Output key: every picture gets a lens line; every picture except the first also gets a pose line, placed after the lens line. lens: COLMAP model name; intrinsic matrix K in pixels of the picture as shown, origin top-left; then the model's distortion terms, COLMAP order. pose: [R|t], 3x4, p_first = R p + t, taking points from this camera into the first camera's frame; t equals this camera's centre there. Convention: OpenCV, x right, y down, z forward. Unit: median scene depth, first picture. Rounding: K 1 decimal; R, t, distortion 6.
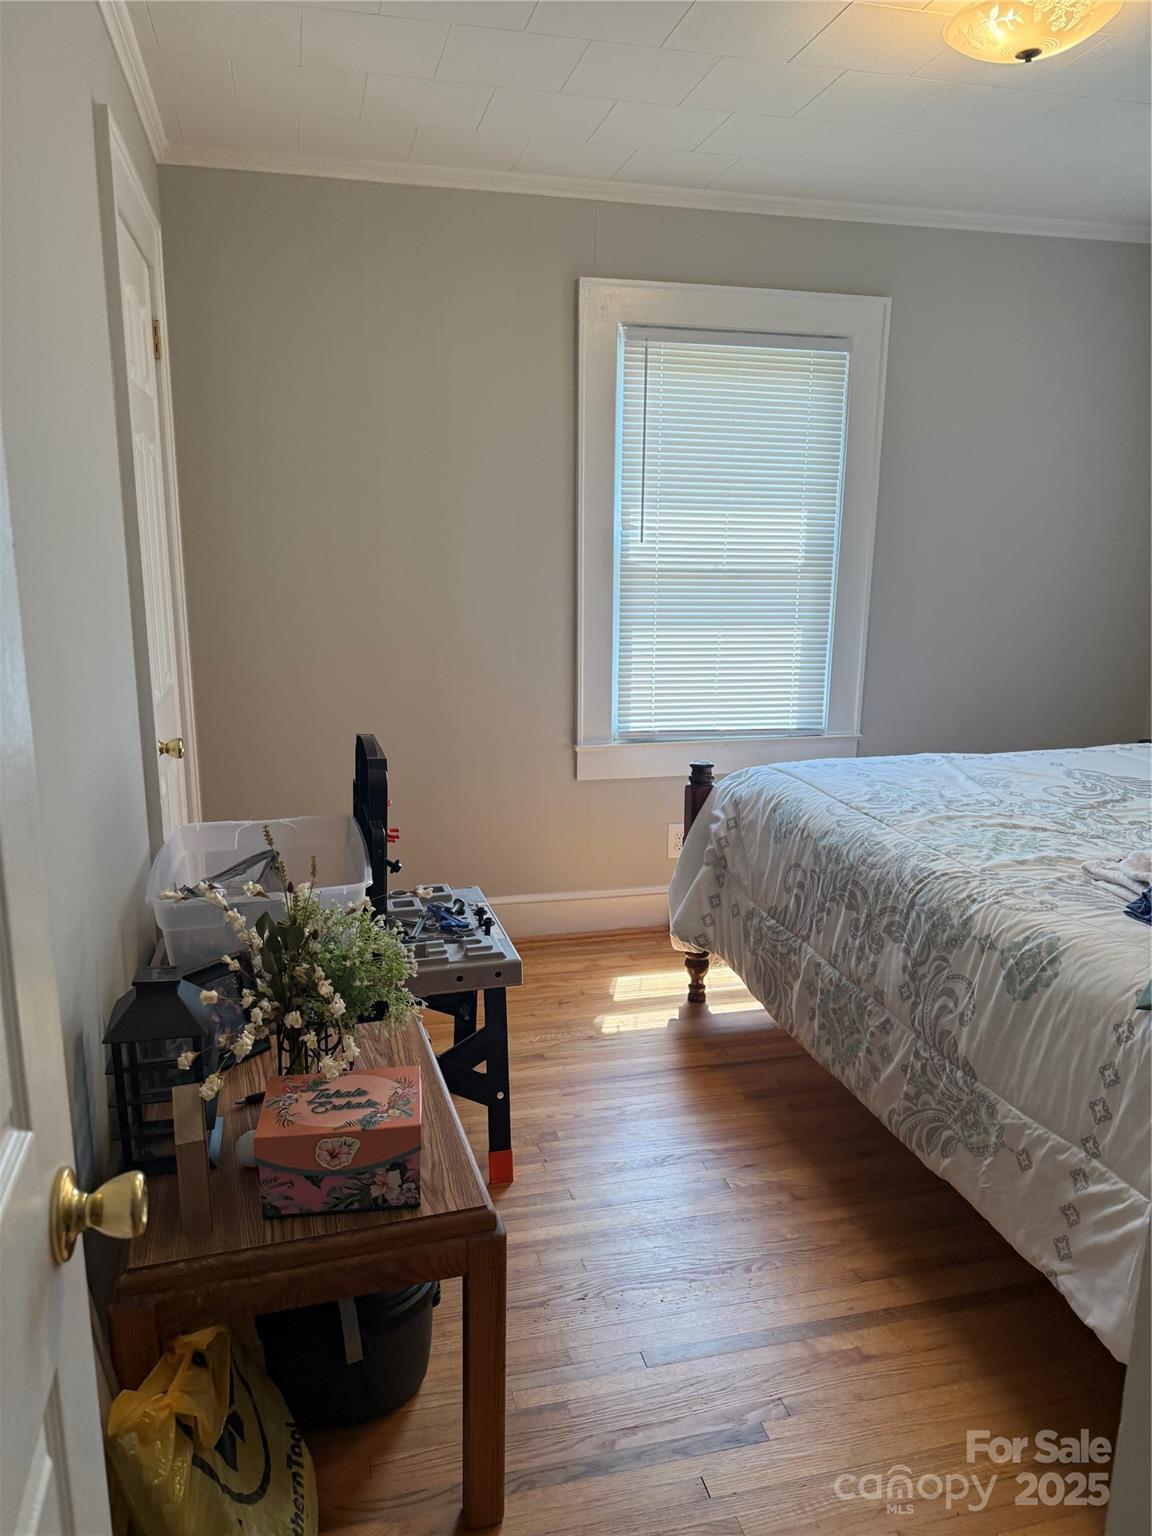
lens RADIAL K [[1084.2, 0, 564.7], [0, 1084.2, 791.2], [0, 0, 1]] dist [0.127800, -0.255291]
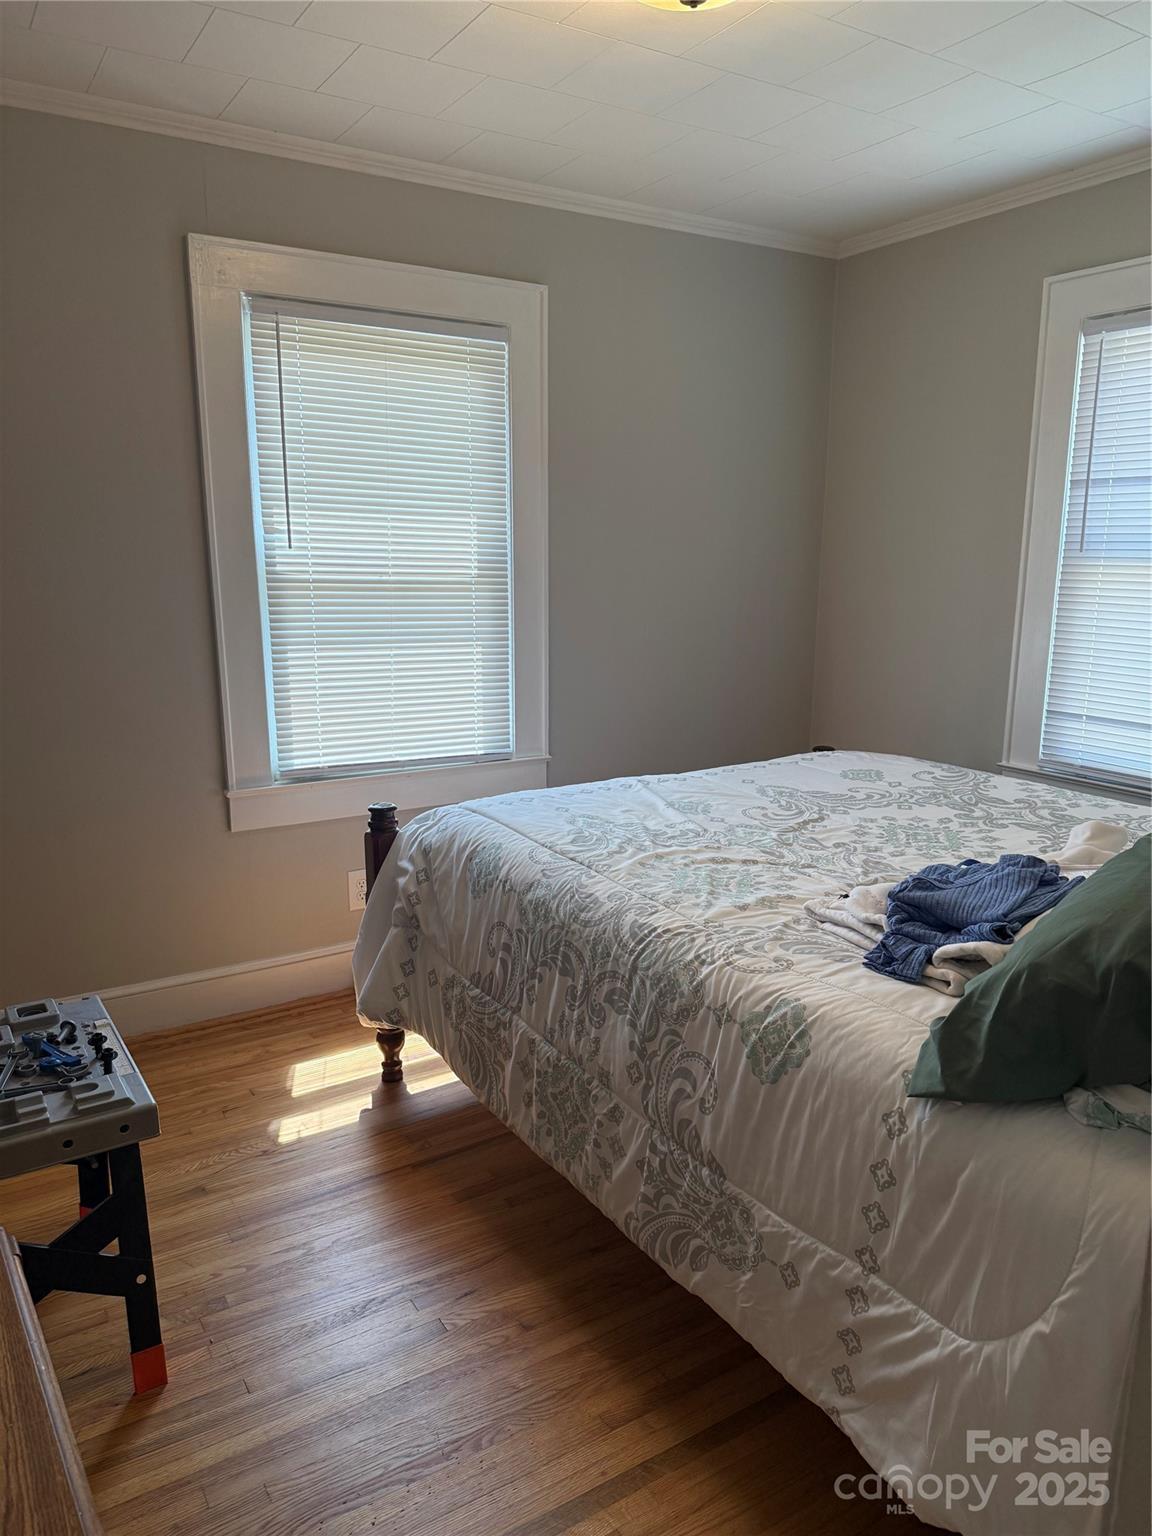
lens RADIAL K [[1084.2, 0, 564.7], [0, 1084.2, 791.2], [0, 0, 1]] dist [0.127800, -0.255291]
pose [[0.955642, -0.064234, 0.287440, 0.022892], [0.065504, 0.997839, 0.005206, -0.041985], [-0.287153, 0.013853, 0.957784, 0.173671]]
